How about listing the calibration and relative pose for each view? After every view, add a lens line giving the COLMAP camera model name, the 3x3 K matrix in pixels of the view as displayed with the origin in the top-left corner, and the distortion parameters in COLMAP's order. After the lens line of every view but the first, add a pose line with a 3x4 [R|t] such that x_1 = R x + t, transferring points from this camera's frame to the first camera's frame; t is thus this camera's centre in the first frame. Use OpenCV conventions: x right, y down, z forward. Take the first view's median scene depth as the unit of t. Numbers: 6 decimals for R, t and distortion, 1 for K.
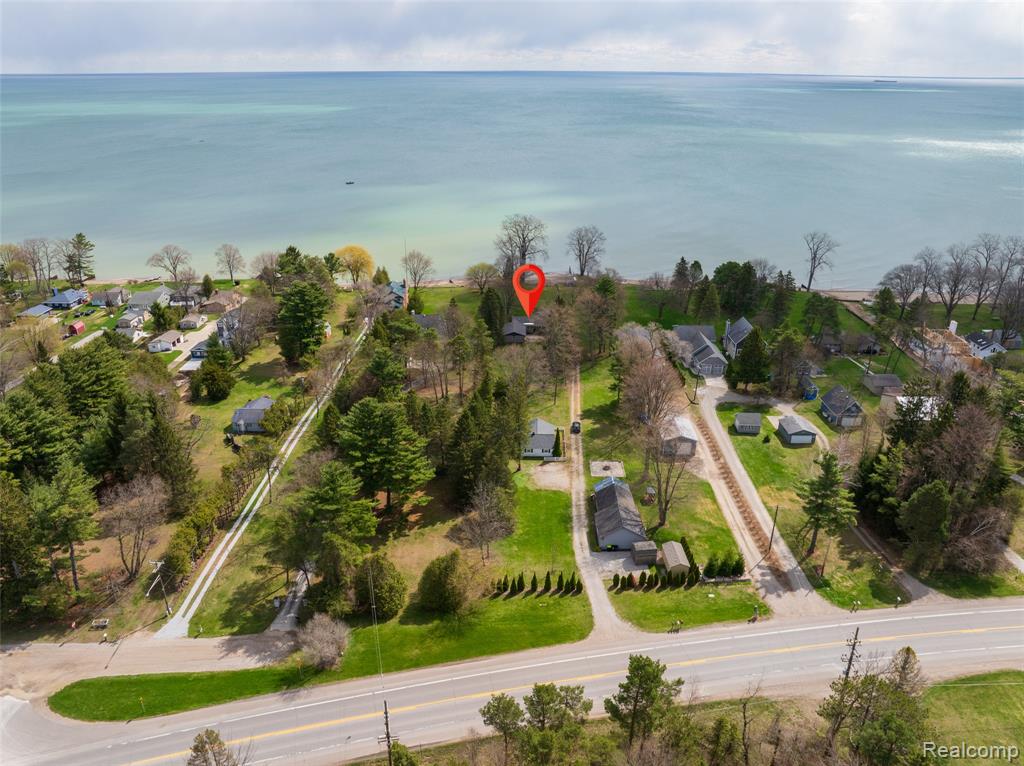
lens RADIAL K [[724.6, 0, 523.9], [0, 724.6, 380.8], [0, 0, 1]] dist [-0.035182, 0.000364]
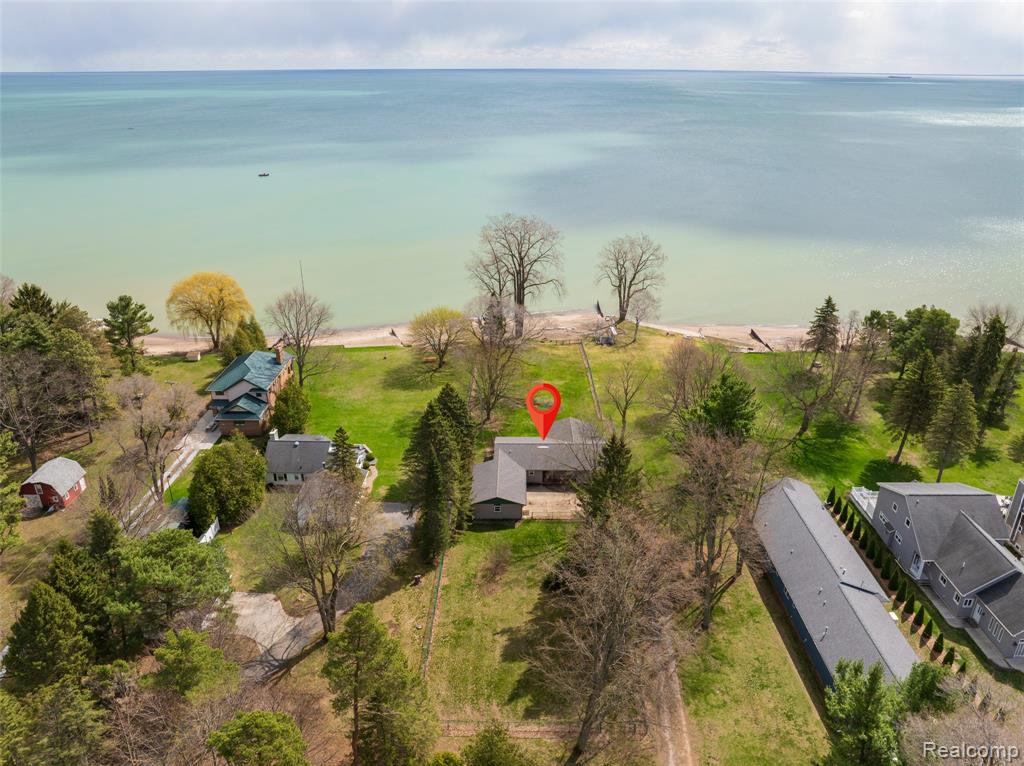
lens RADIAL K [[724.6, 0, 523.9], [0, 724.6, 380.8], [0, 0, 1]] dist [-0.035182, 0.000364]
pose [[0.999997, -0.002026, -0.000954, 0.002168], [0.002028, 0.999995, 0.002582, -0.106228], [0.000949, -0.002584, 0.999996, 0.456007]]
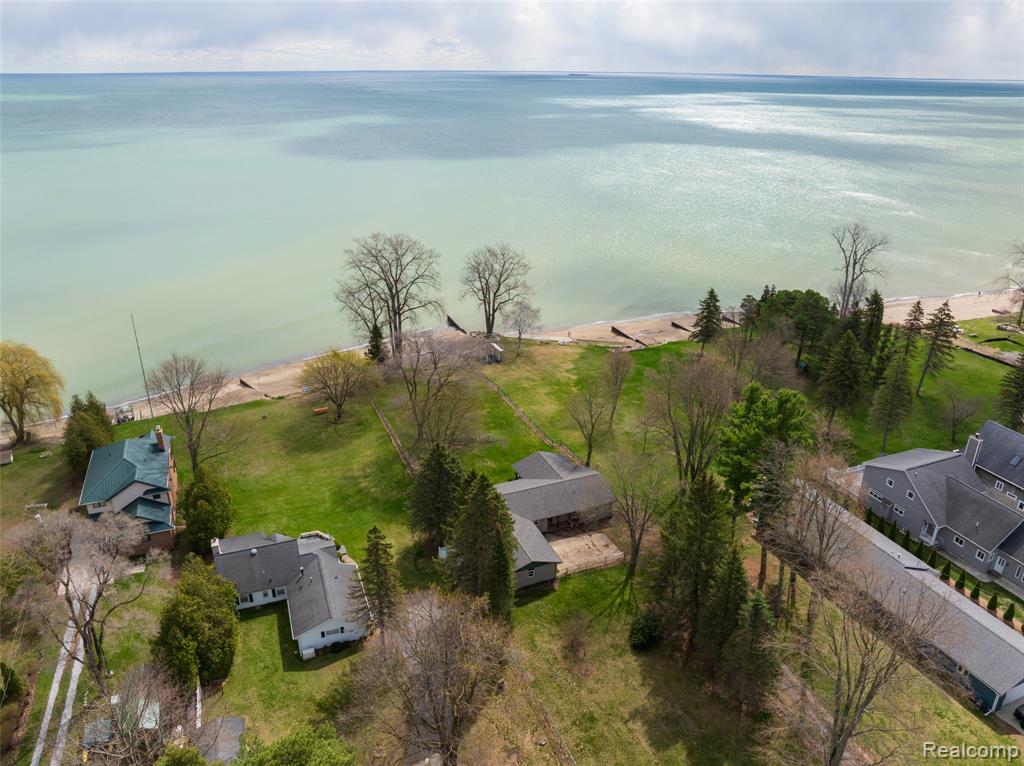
lens RADIAL K [[724.6, 0, 523.9], [0, 724.6, 380.8], [0, 0, 1]] dist [-0.035182, 0.000364]
pose [[0.923967, -0.152880, 0.350589, -0.103338], [0.152154, 0.987908, 0.029796, -0.132584], [-0.350905, 0.025813, 0.936055, 0.514059]]
